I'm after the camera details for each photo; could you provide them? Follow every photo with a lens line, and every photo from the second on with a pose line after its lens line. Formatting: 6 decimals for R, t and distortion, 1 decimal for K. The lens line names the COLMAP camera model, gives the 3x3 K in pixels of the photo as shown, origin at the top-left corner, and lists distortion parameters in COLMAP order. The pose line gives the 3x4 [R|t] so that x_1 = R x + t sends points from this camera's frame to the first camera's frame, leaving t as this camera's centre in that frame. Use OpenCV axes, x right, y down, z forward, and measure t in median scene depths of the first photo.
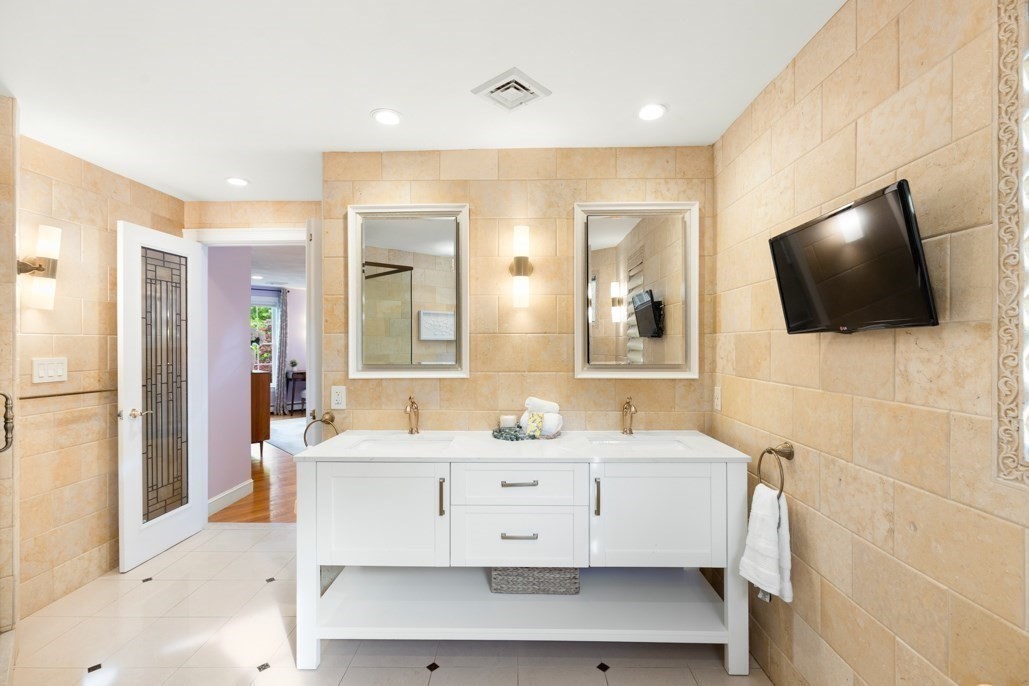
lens RADIAL K [[458.9, 0, 513.1], [0, 458.9, 343.4], [0, 0, 1]] dist [0.003227, -0.000206]
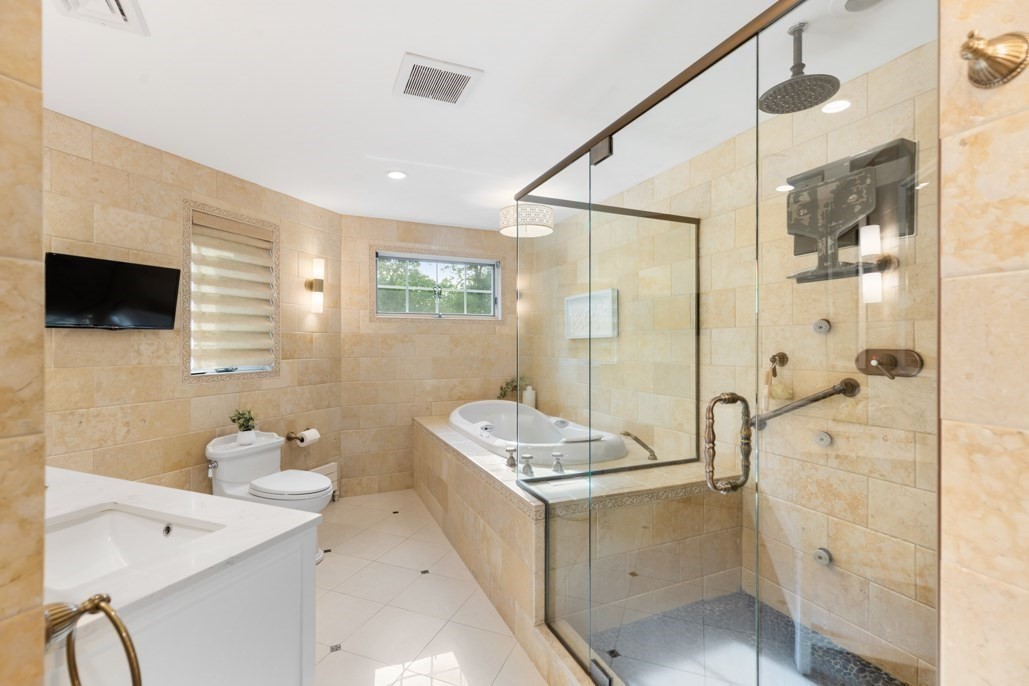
lens RADIAL K [[458.9, 0, 513.1], [0, 458.9, 343.4], [0, 0, 1]] dist [0.003227, -0.000206]
pose [[-0.937115, 0.000860, 0.349019, -1.504050], [-0.000020, 0.999997, -0.002517, 0.038029], [-0.349020, -0.002366, -0.937112, 2.409024]]
